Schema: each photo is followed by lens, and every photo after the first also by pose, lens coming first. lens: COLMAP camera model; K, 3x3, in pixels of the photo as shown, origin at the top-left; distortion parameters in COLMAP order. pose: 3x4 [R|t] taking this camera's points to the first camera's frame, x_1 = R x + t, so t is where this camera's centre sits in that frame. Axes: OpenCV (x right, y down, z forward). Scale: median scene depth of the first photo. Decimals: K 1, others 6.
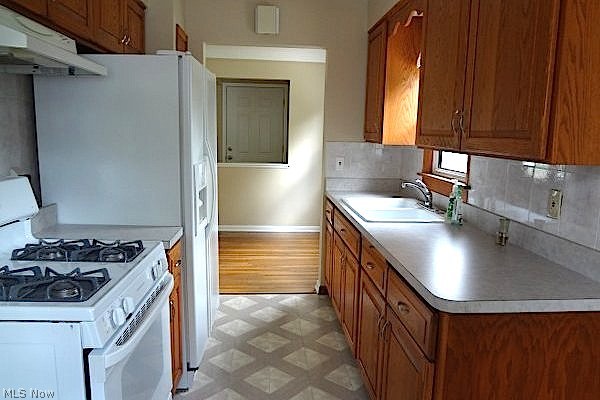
lens RADIAL K [[443.8, 0, 300.0], [0, 443.8, 198.5], [0, 0, 1]] dist [-0.047191, 0.008558]
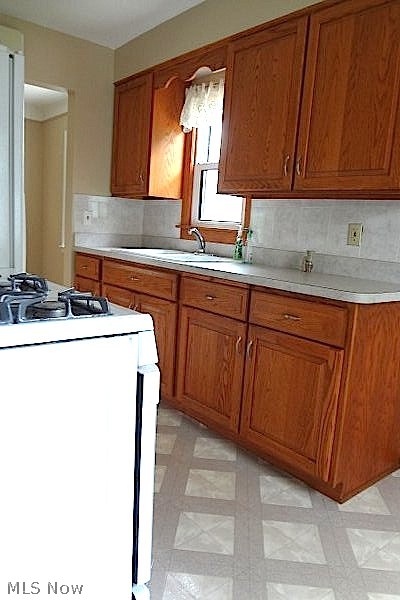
lens RADIAL K [[443.8, 0, 197.9], [0, 443.8, 295.3], [0, 0, 1]] dist [-0.047191, 0.008558]
pose [[0.812210, -0.060471, 0.580223, -0.337210], [0.041446, 0.998081, 0.046002, 0.065694], [-0.581891, -0.013315, 0.813157, 0.104531]]
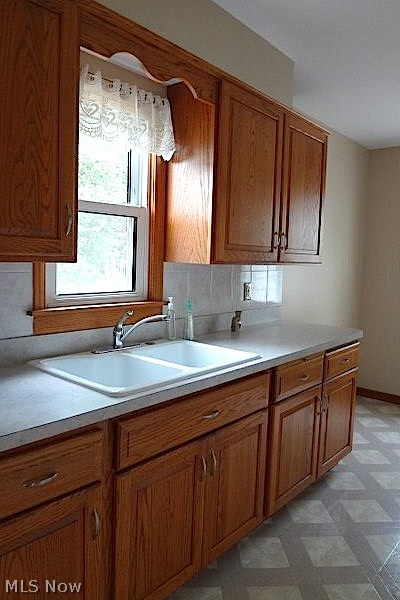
lens RADIAL K [[443.8, 0, 197.9], [0, 443.8, 295.3], [0, 0, 1]] dist [-0.047191, 0.008558]
pose [[-0.706137, -0.110235, 0.699442, -0.259964], [0.055282, 0.976209, 0.209665, -0.186529], [-0.705914, 0.186718, -0.683244, 1.276554]]
